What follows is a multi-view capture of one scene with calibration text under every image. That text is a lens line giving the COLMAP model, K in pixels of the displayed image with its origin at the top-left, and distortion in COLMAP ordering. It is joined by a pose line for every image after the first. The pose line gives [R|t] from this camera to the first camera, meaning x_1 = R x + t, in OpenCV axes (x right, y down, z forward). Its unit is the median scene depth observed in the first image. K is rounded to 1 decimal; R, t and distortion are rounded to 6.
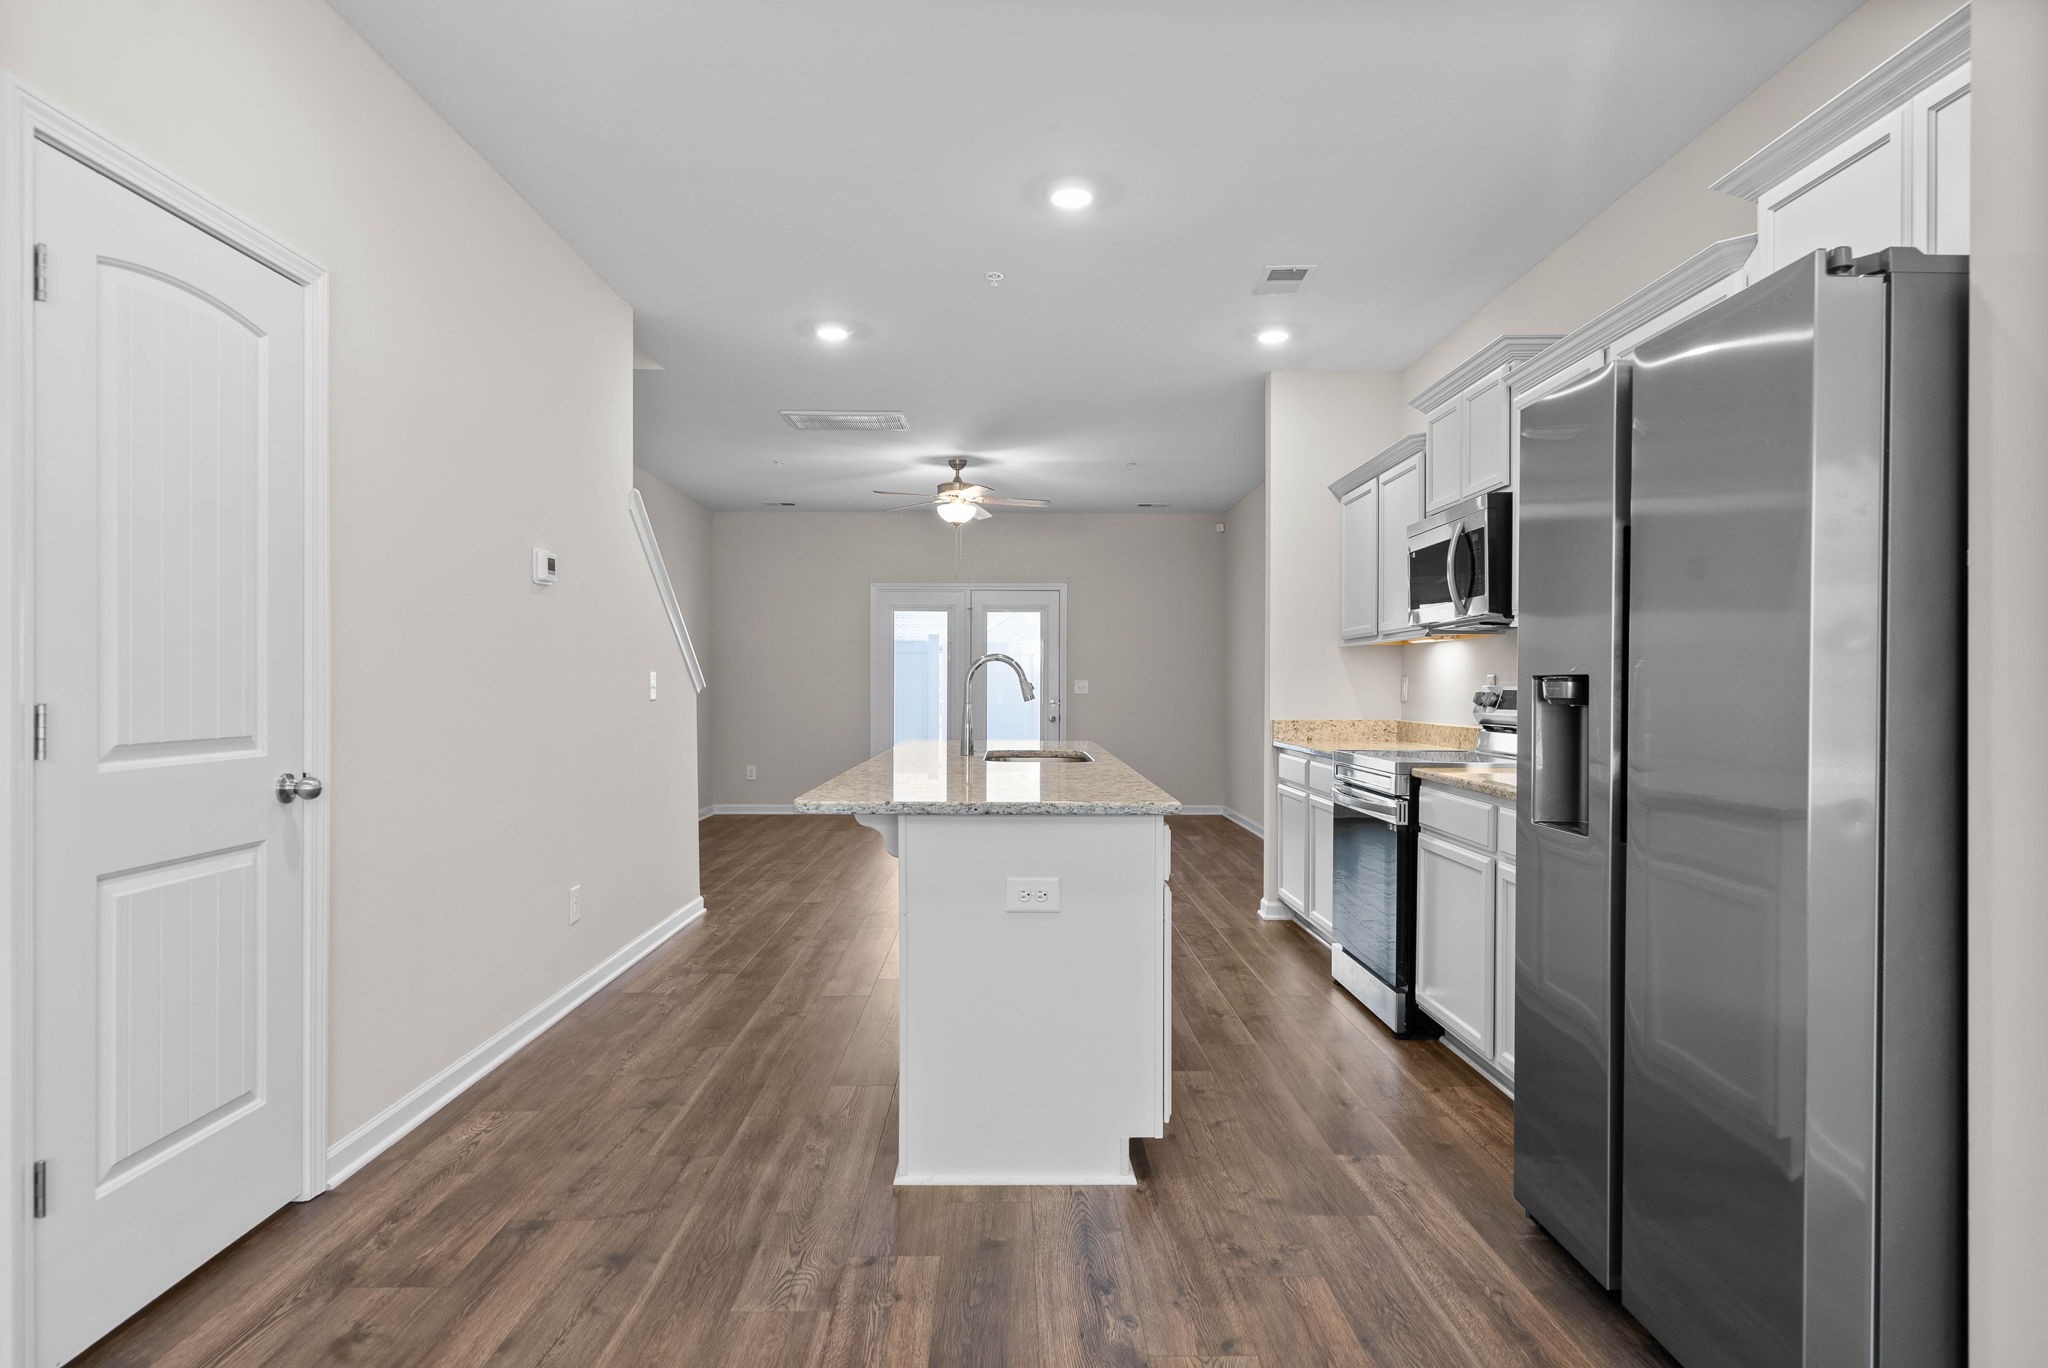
lens RADIAL K [[1130.7, 0, 1025.2], [0, 1130.7, 694.2], [0, 0, 1]] dist [-0.002164, -0.001121]
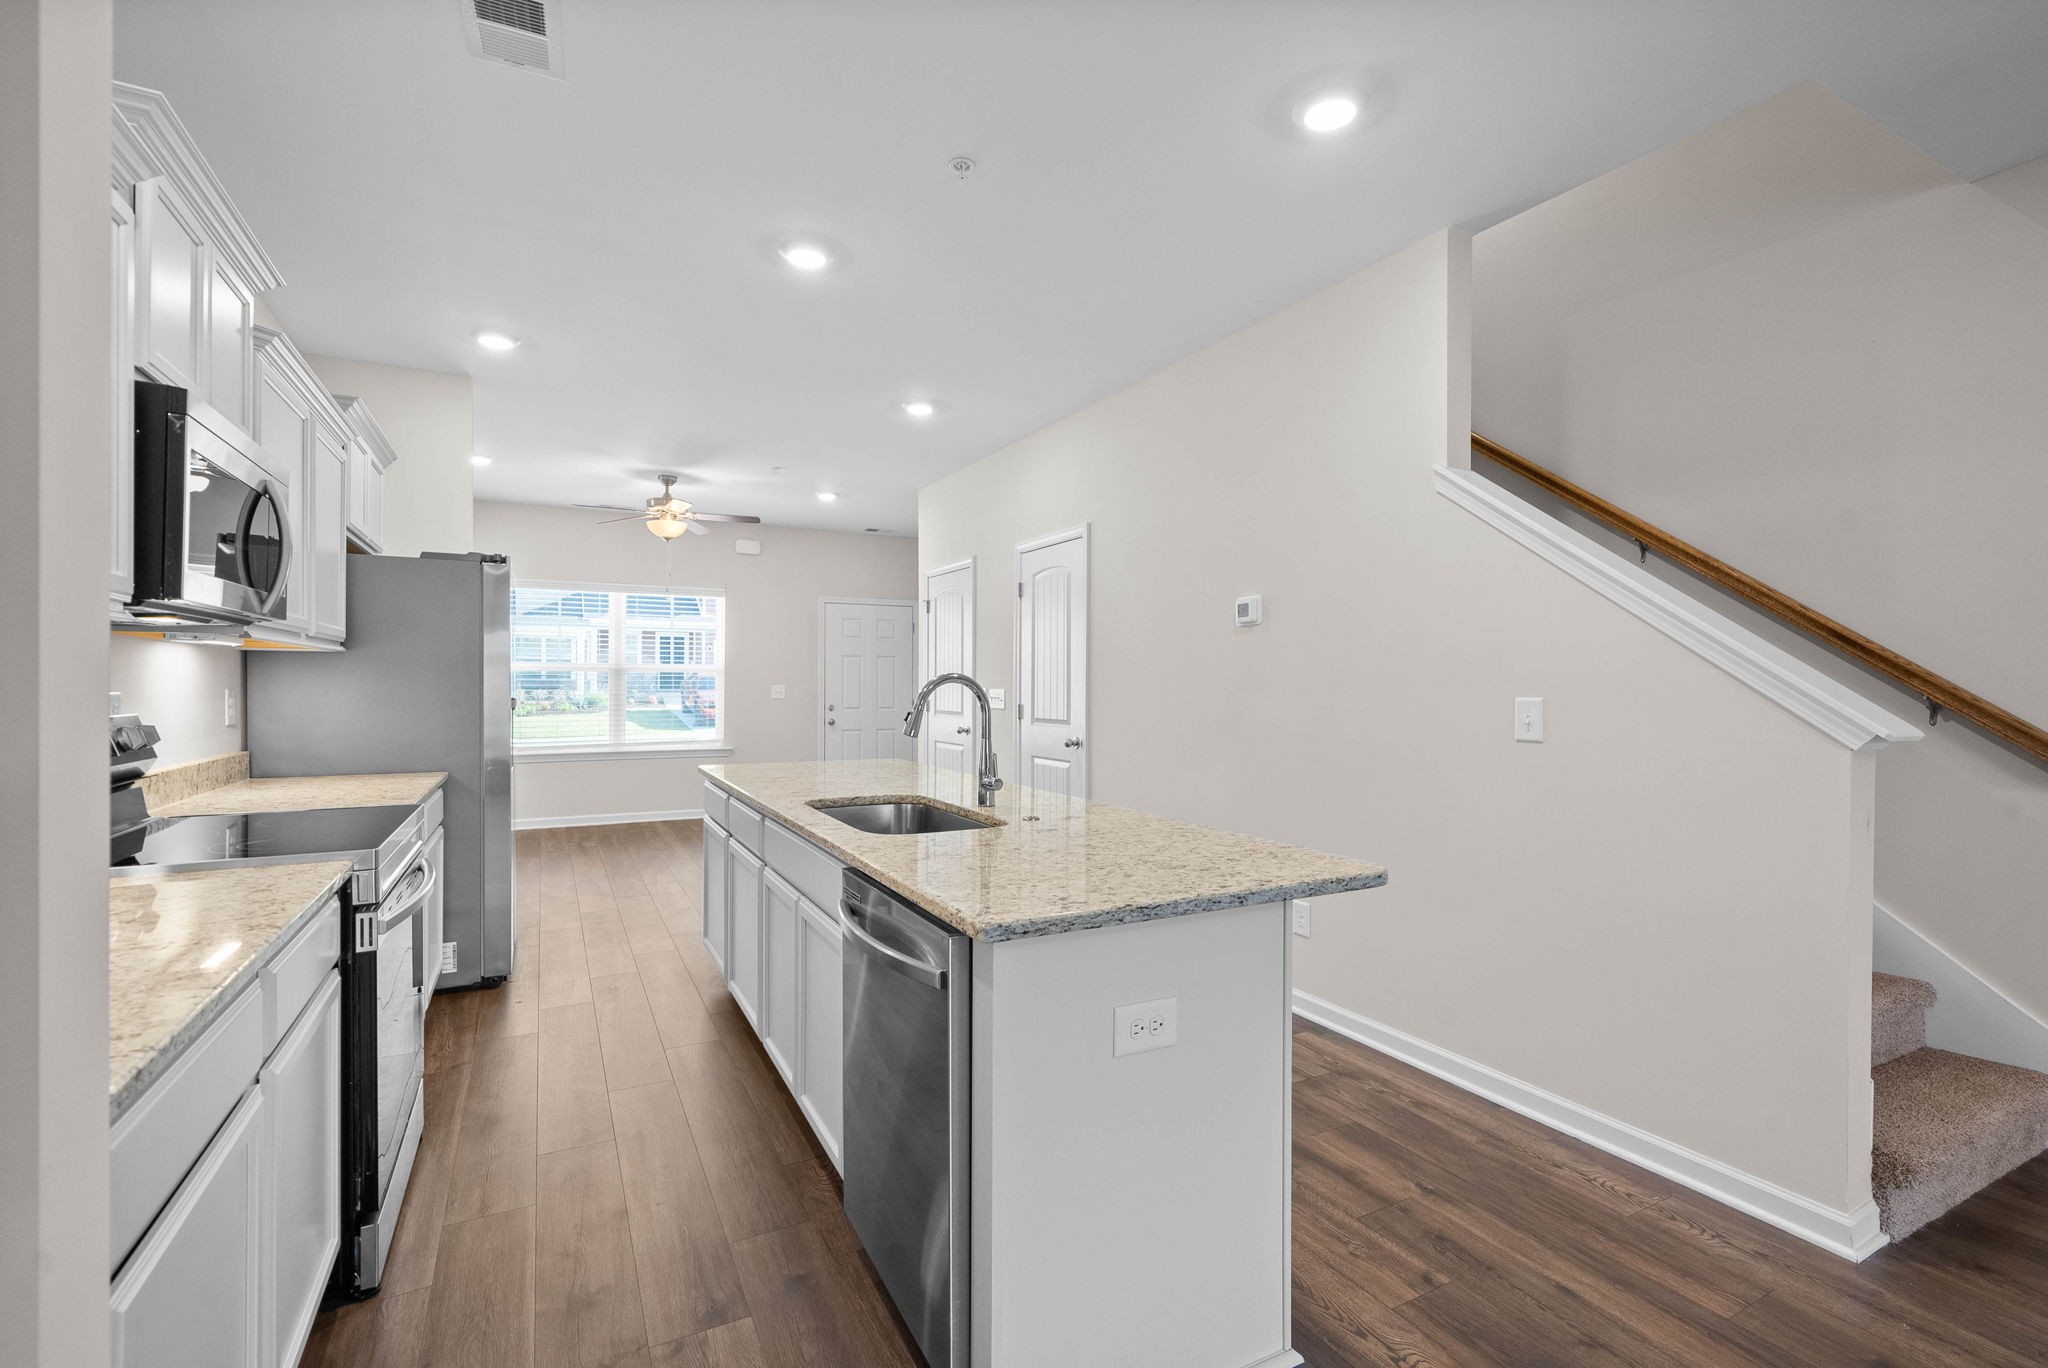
lens RADIAL K [[885.6, 0, 1020.5], [0, 885.6, 687.5], [0, 0, 1]] dist [0.000982, 0.000047]
pose [[-0.886034, -0.008034, -0.463551, 0.249320], [-0.013604, 0.999870, 0.008672, -0.038245], [0.463421, 0.013990, -0.886028, 1.848658]]
